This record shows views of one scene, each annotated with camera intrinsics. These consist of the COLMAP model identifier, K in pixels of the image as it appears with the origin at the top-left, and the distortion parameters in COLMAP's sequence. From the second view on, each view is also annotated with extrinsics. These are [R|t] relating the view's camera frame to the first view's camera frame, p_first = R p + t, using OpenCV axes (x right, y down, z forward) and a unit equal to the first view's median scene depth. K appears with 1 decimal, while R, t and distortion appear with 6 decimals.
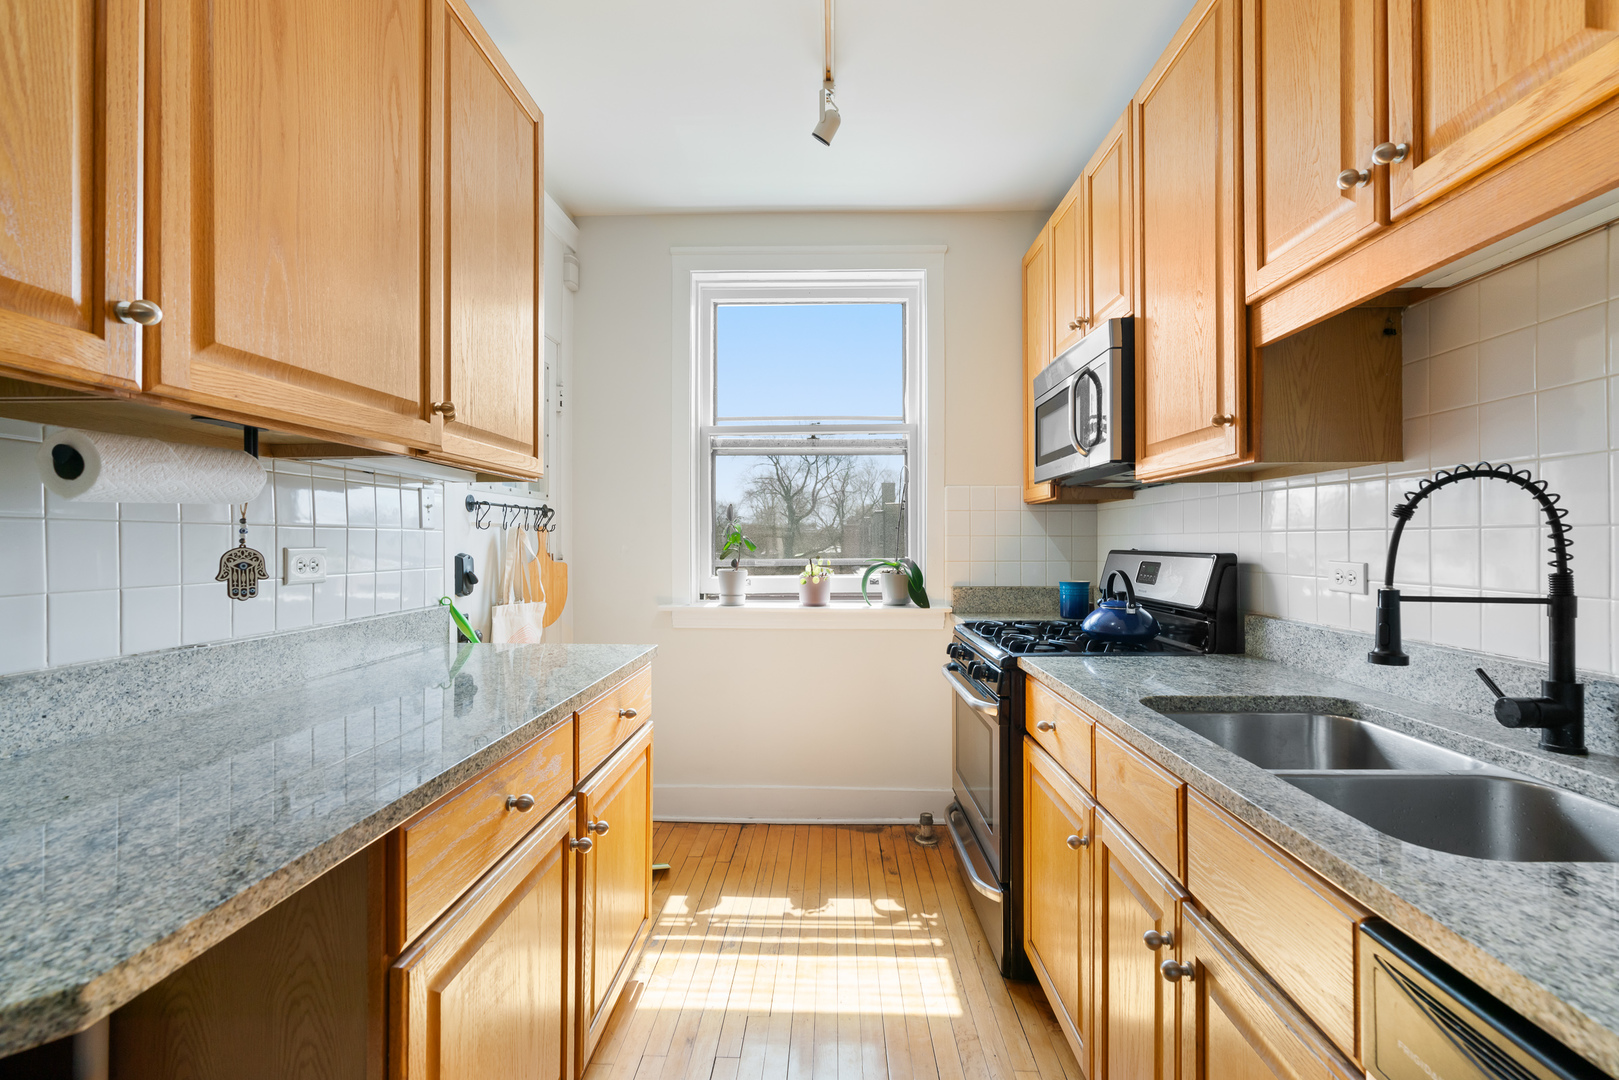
lens RADIAL K [[728.2, 0, 815.6], [0, 728.2, 537.3], [0, 0, 1]] dist [-0.001721, 0.001272]
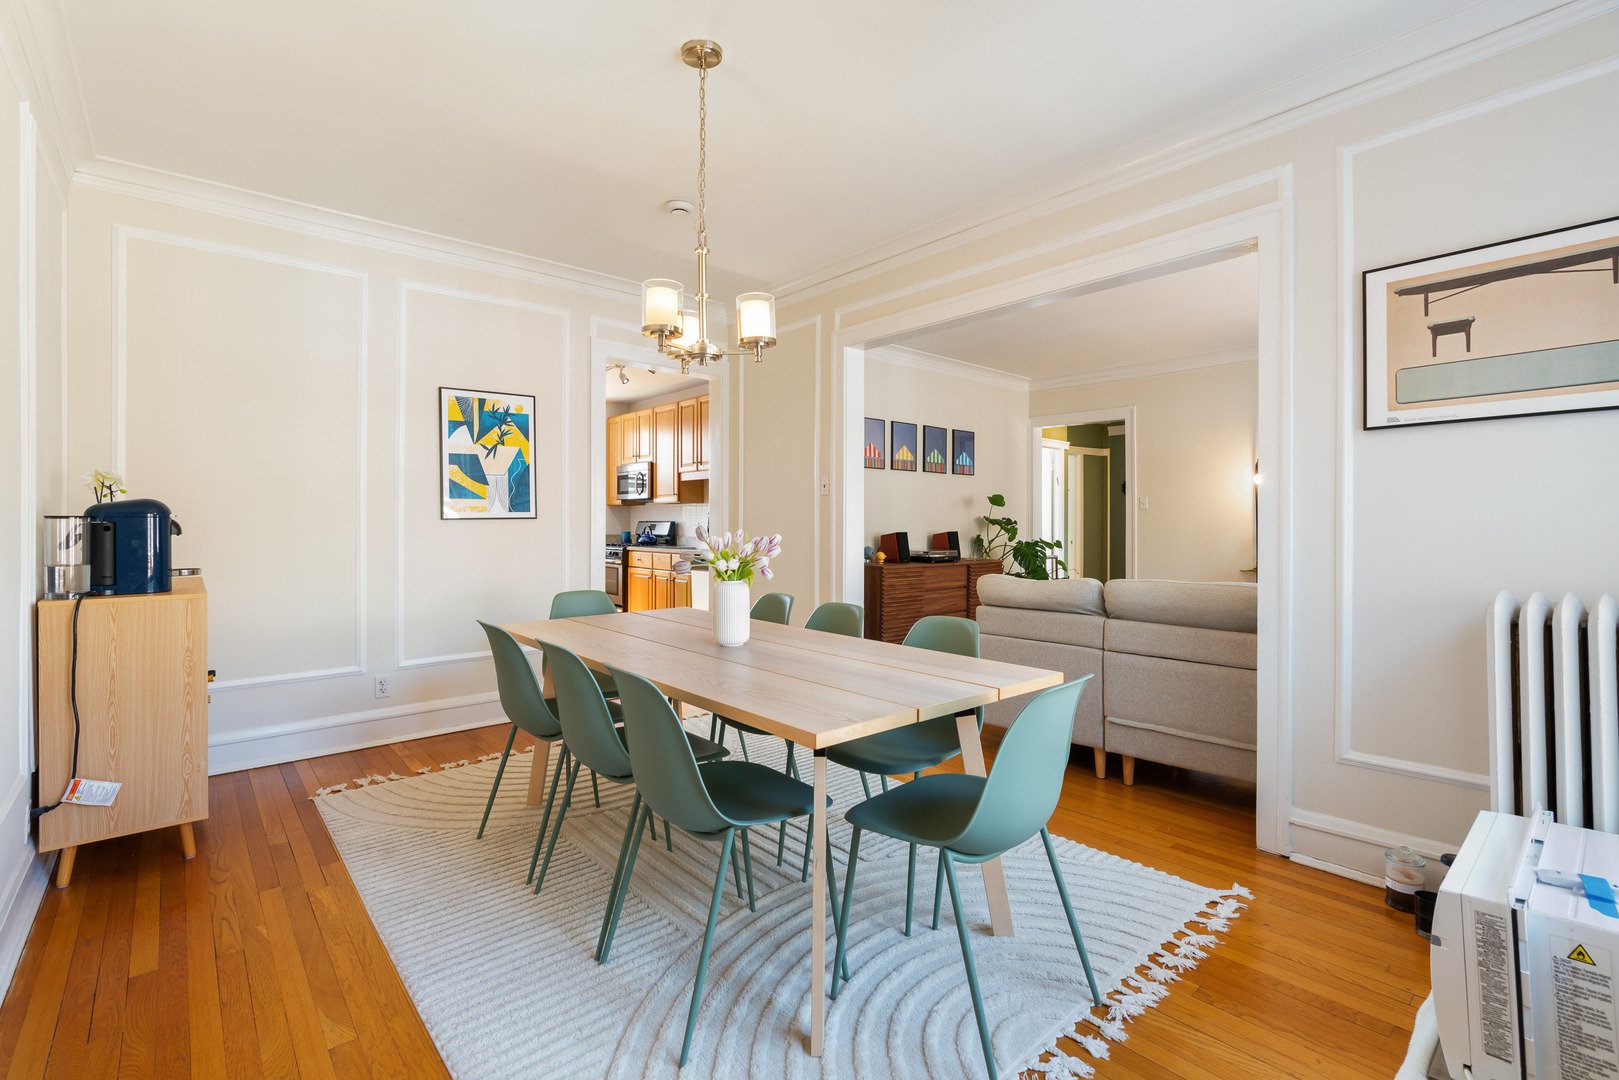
lens RADIAL K [[737.0, 0, 814.0], [0, 737.0, 534.9], [0, 0, 1]] dist [-0.004097, -0.000086]
pose [[0.739146, -0.002146, 0.673542, -1.648380], [-0.011899, 0.999797, 0.016243, 0.020664], [-0.673440, -0.020020, 0.738971, -2.610536]]
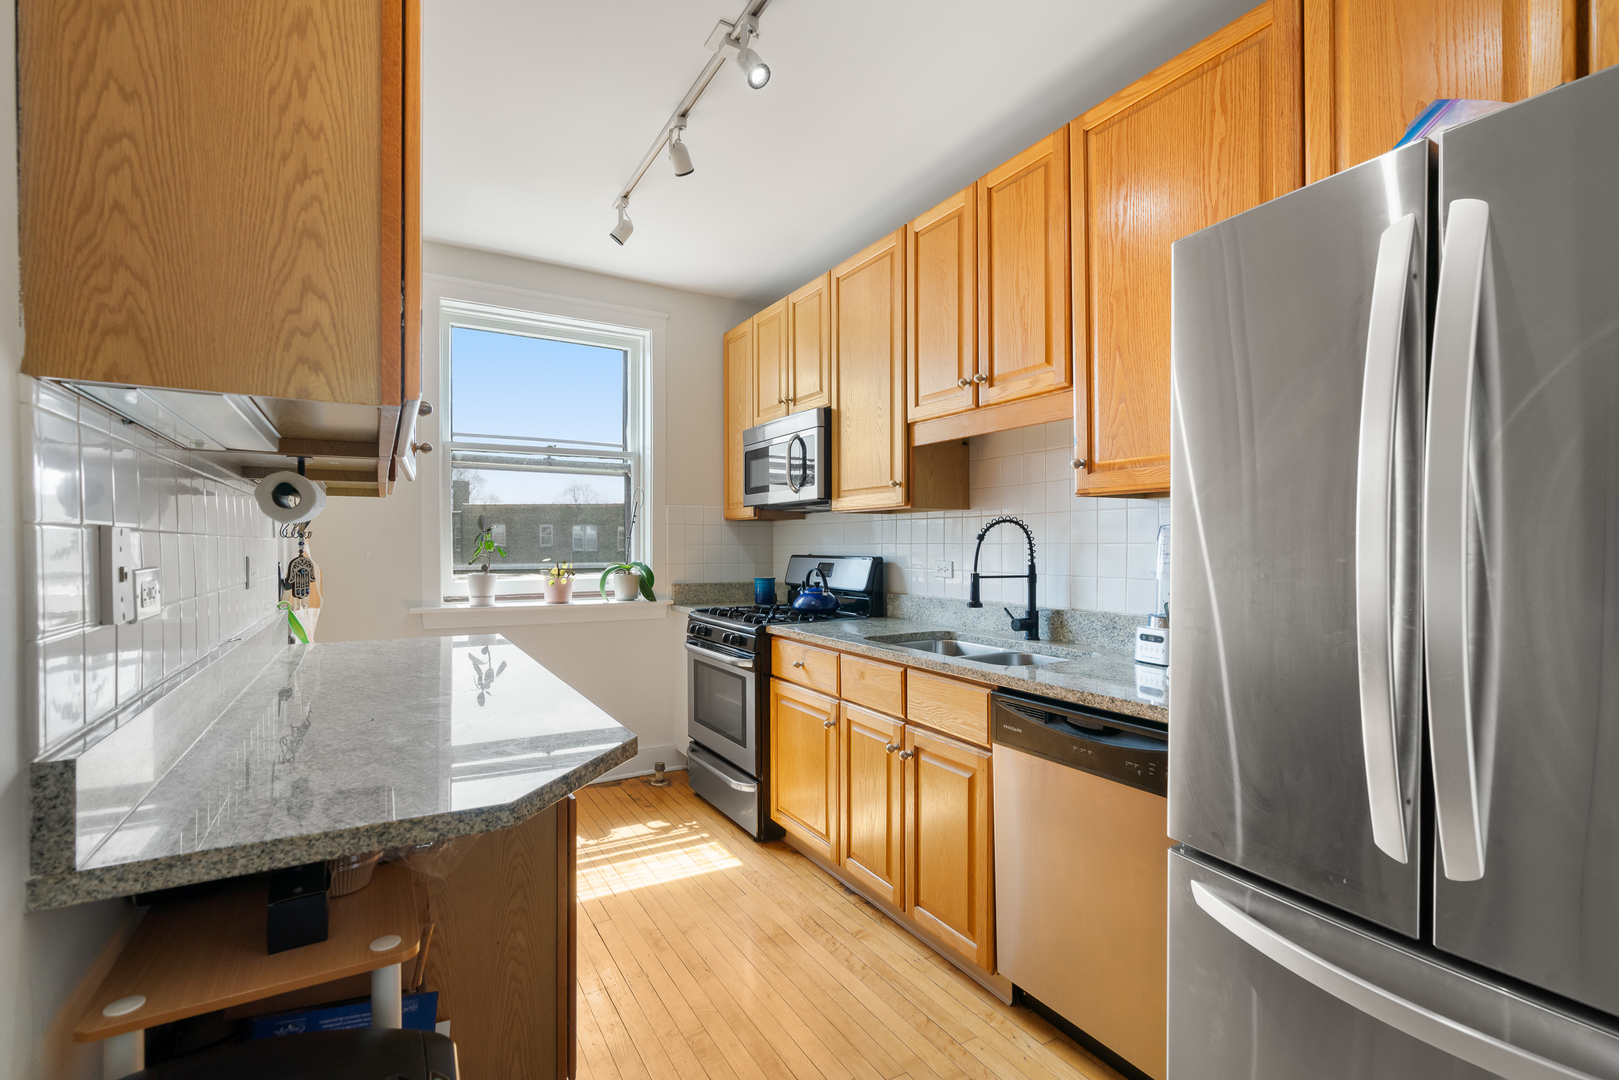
lens RADIAL K [[737.0, 0, 814.0], [0, 737.0, 534.9], [0, 0, 1]] dist [-0.004097, -0.000086]
pose [[0.847746, 0.009912, 0.530310, -0.447626], [-0.005279, 0.999934, -0.010251, -0.009555], [-0.530376, 0.005891, 0.847742, -0.345681]]
